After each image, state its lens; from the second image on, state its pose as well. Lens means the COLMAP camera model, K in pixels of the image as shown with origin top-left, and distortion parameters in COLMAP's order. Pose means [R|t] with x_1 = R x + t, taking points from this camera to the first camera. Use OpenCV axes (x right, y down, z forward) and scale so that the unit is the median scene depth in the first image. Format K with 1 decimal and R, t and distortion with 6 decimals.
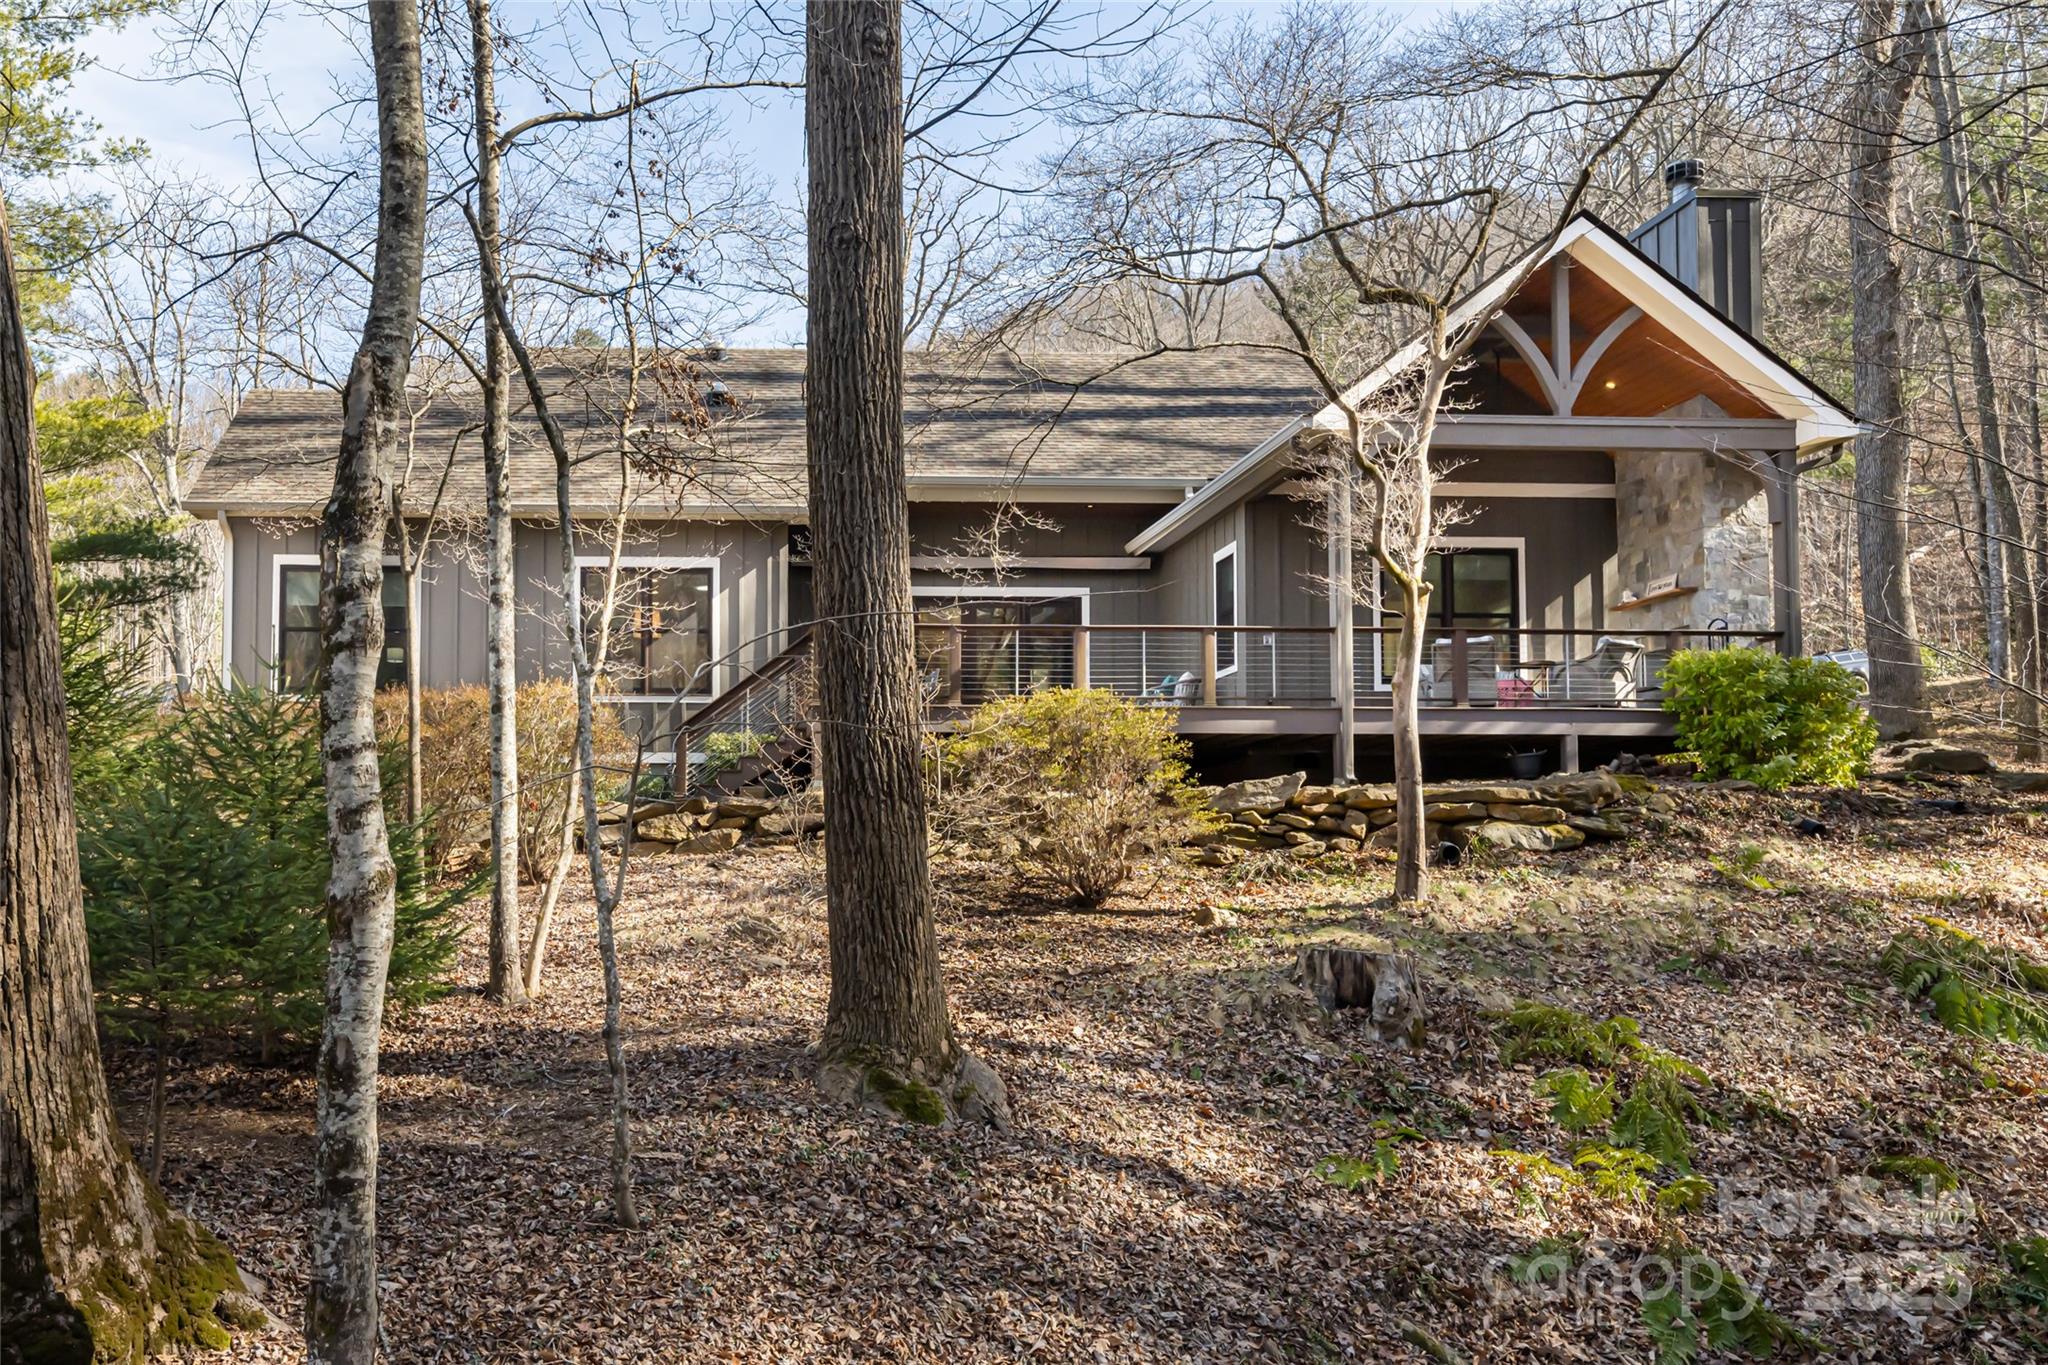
lens RADIAL K [[1176.5, 0, 1024.0], [0, 1176.5, 682.5], [0, 0, 1]] dist [-0.000039, -0.000716]
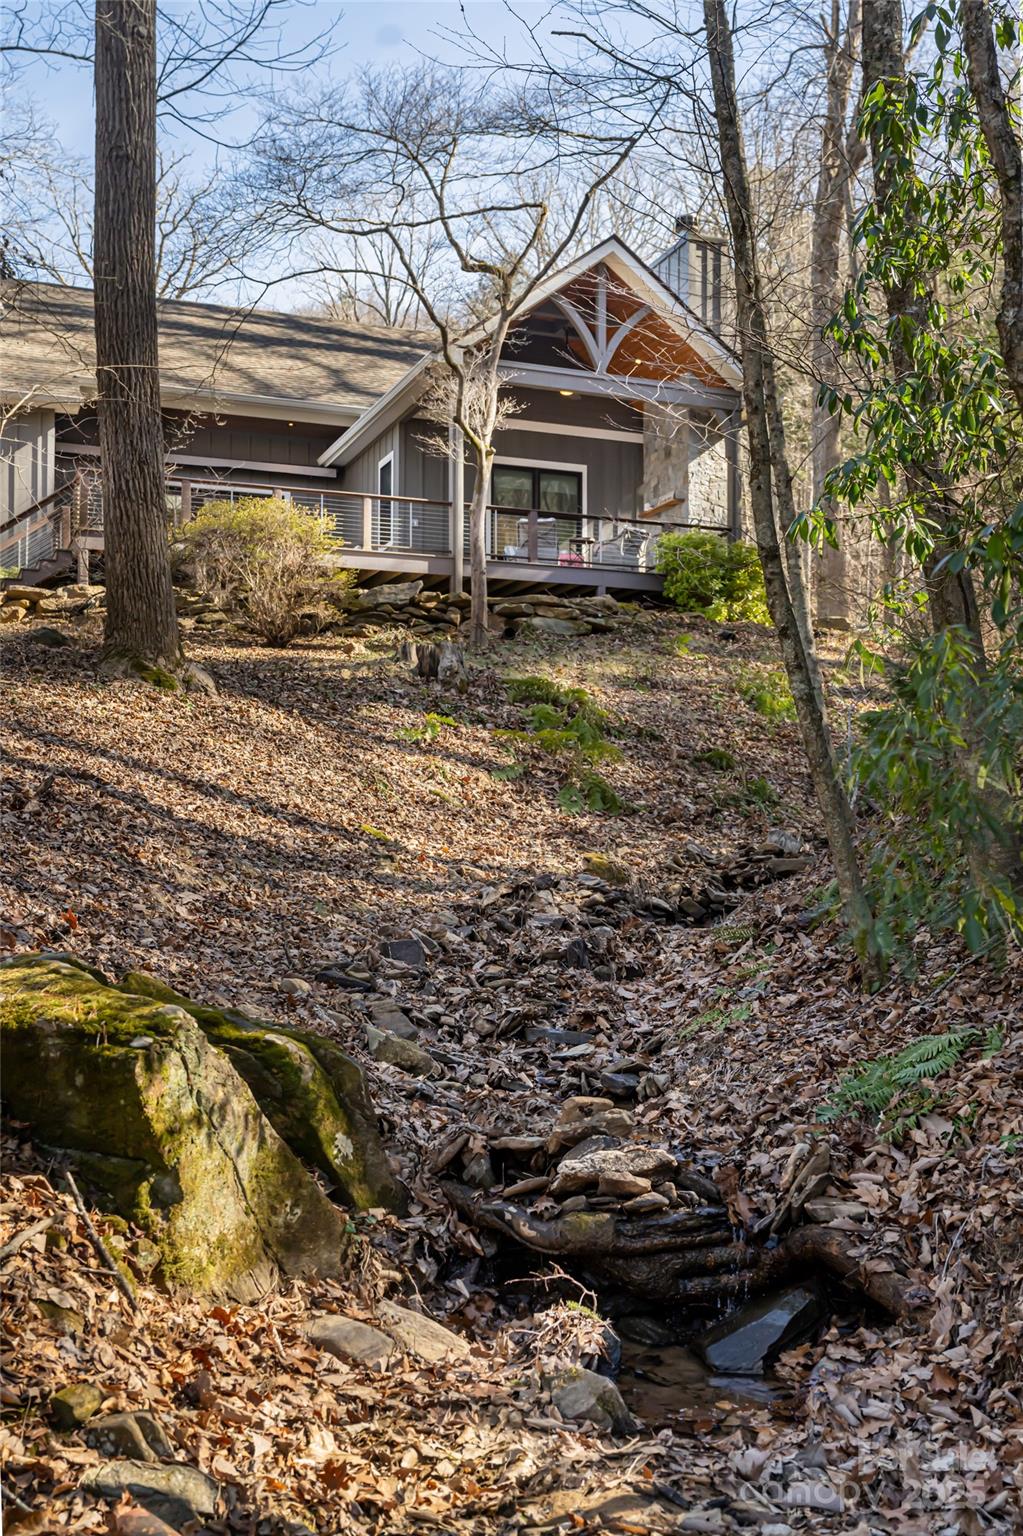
lens RADIAL K [[1056.2, 0, 511.5], [0, 1056.2, 768.0], [0, 0, 1]] dist [0.001003, -0.002467]
pose [[0.971062, 0.012819, 0.238485, 0.025078], [-0.029132, 0.997460, 0.065004, 0.229896], [-0.237046, -0.070070, 0.968968, -0.393667]]
